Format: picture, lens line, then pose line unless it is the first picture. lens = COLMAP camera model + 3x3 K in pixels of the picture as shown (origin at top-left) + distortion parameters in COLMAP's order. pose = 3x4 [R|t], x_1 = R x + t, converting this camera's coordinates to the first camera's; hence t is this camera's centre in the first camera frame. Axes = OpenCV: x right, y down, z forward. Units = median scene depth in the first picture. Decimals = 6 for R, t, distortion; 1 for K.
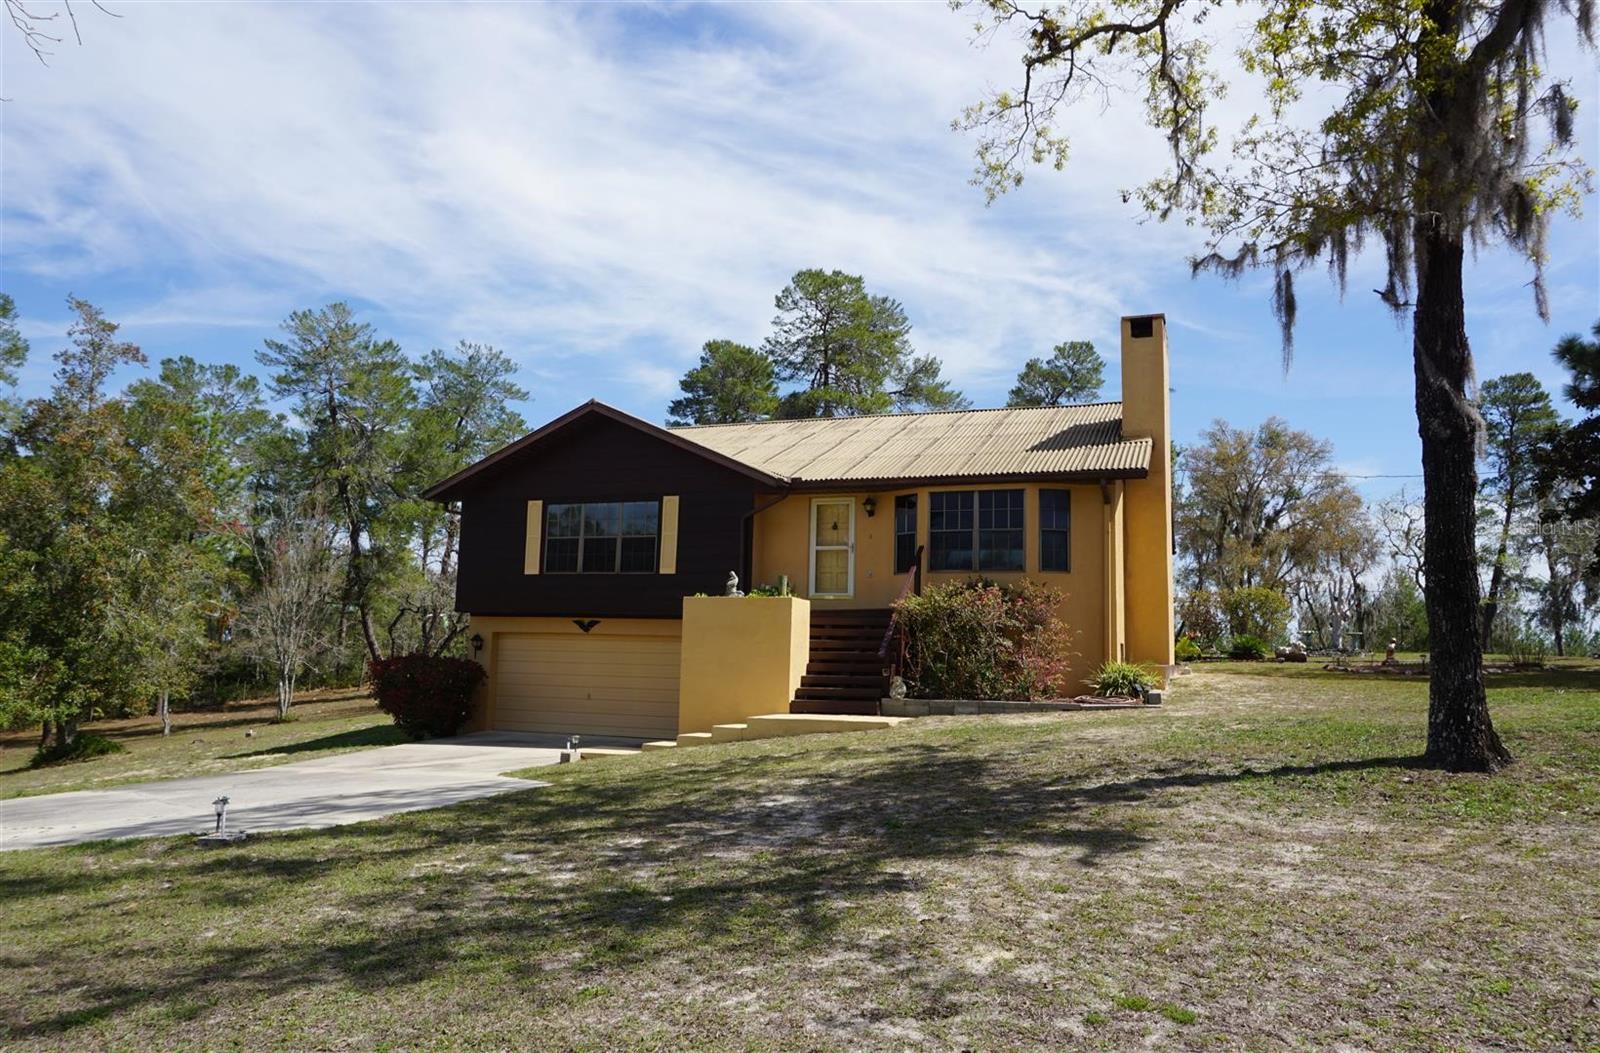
lens RADIAL K [[1062.8, 0, 801.2], [0, 1062.8, 525.9], [0, 0, 1]] dist [-0.047493, 0.033819]
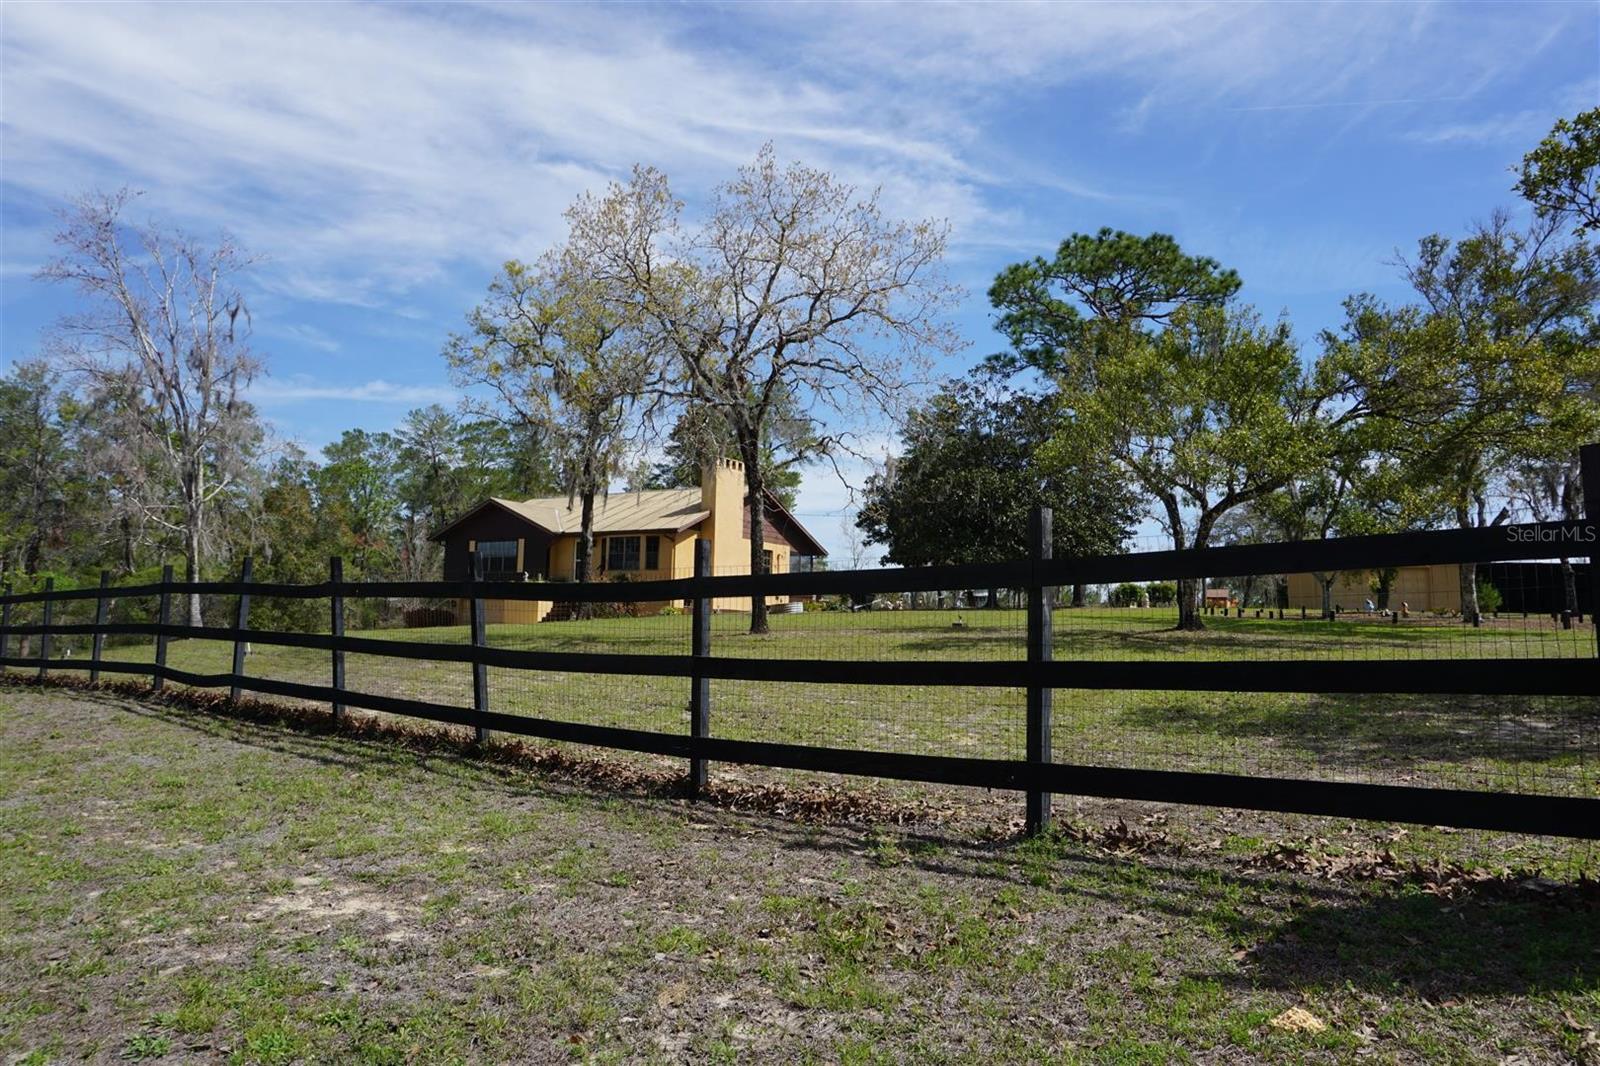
lens RADIAL K [[1062.8, 0, 799.4], [0, 1062.8, 532.4], [0, 0, 1]] dist [-0.047493, 0.033819]
pose [[0.985924, -0.022073, -0.165729, 0.686863], [0.025880, 0.999448, 0.020848, -0.059522], [0.165178, -0.024844, 0.985951, -0.944333]]
